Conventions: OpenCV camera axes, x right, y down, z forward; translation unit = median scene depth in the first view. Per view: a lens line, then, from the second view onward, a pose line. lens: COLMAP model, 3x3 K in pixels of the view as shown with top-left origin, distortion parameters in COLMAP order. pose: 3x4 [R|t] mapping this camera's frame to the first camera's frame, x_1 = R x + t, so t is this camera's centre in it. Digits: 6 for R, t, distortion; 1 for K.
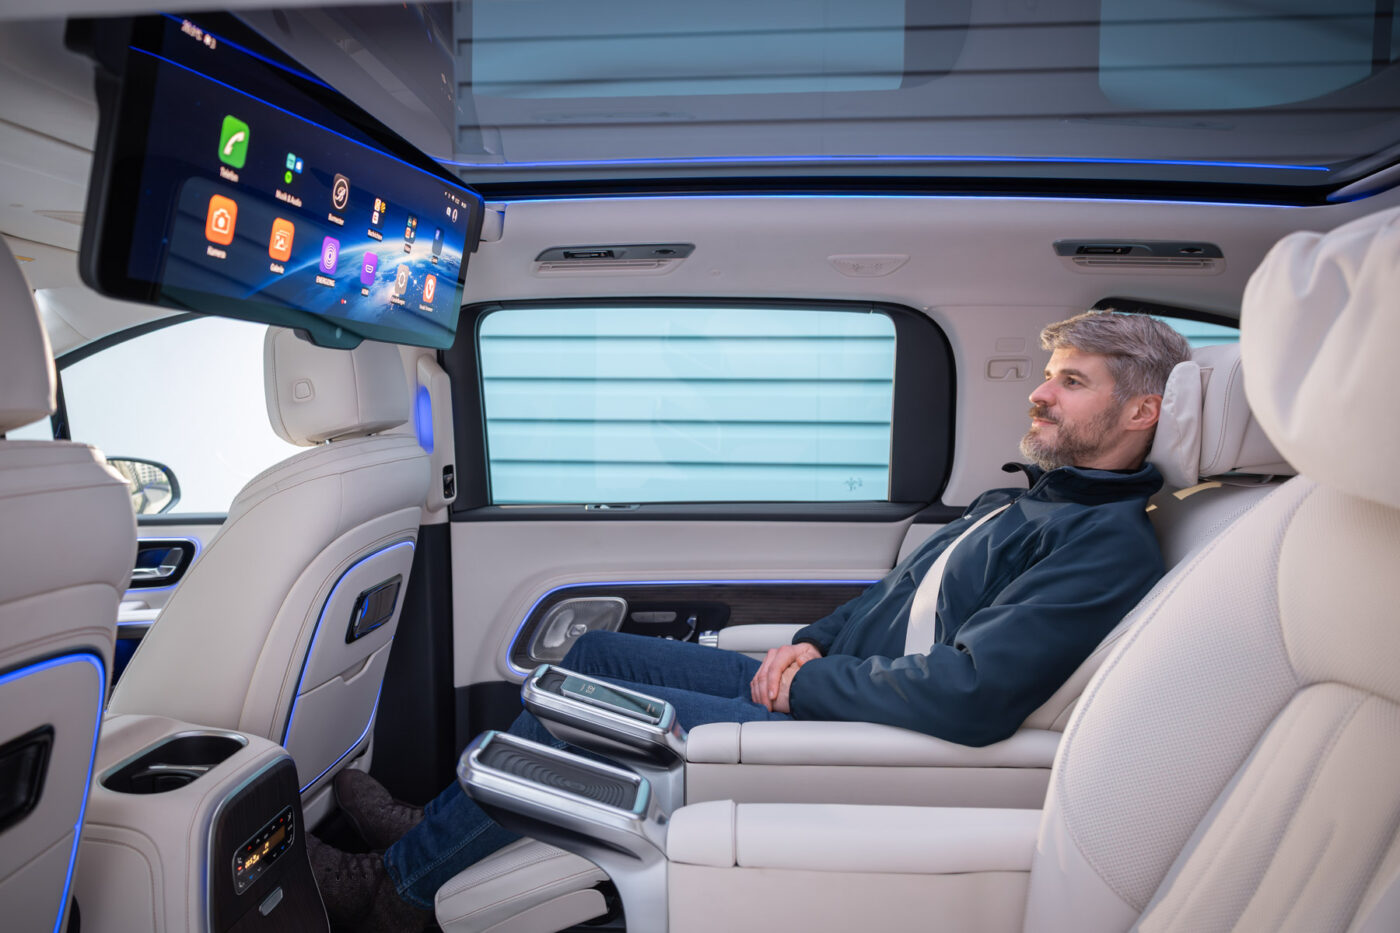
lens RADIAL K [[926.6, 0, 700.0], [0, 926.6, 466.5], [0, 0, 1]] dist [-0.007669, -0.001574]
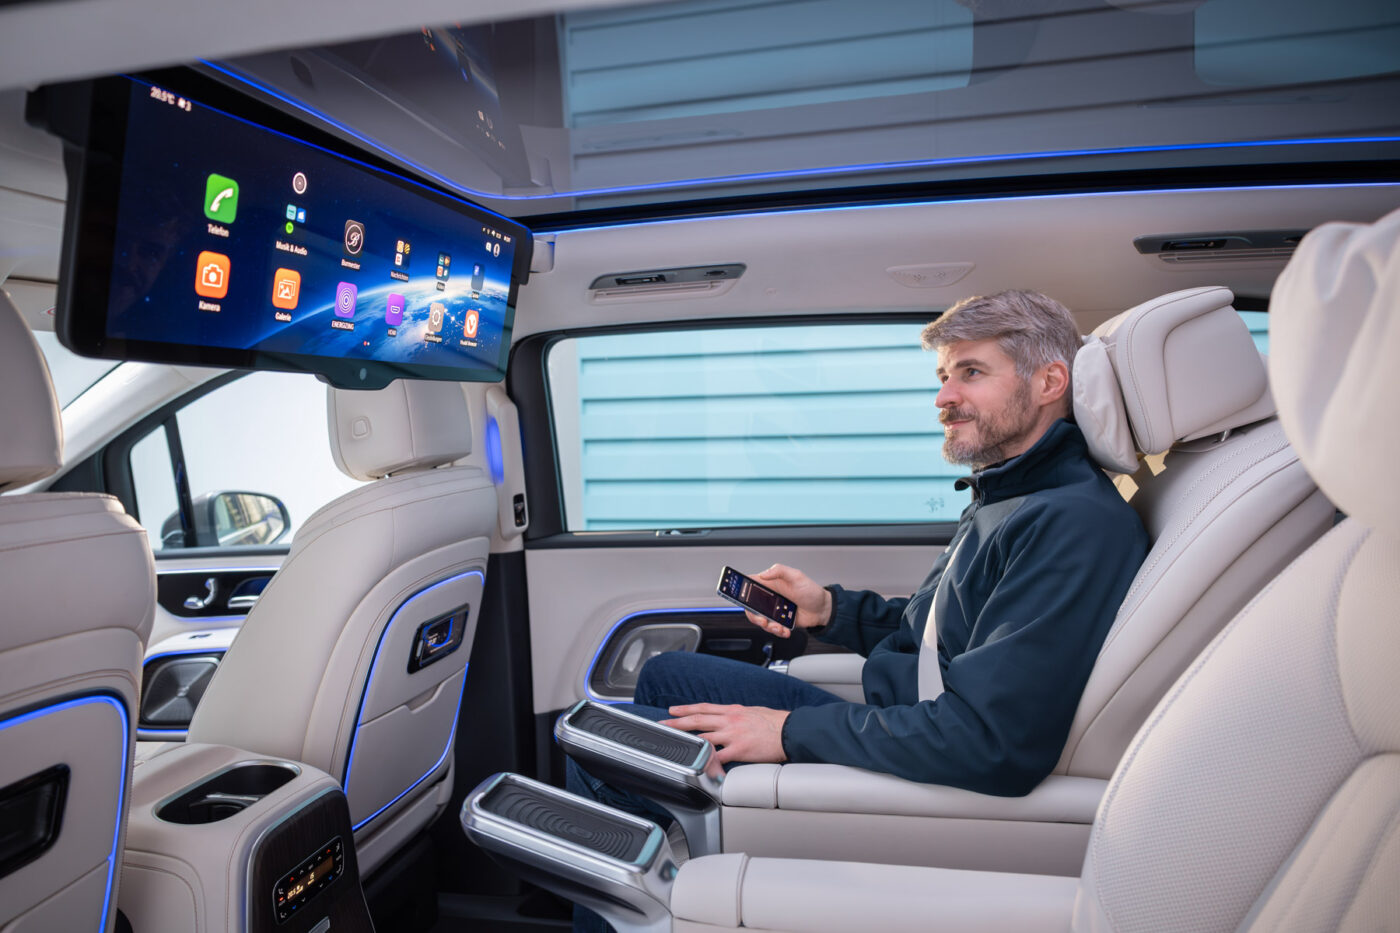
lens RADIAL K [[926.6, 0, 700.0], [0, 926.6, 466.5], [0, 0, 1]] dist [-0.007669, -0.001574]
pose [[0.988714, -0.024115, -0.147864, 0.109186], [0.022023, 0.999633, -0.015767, -0.016406], [0.148190, 0.012333, 0.988882, 0.042461]]
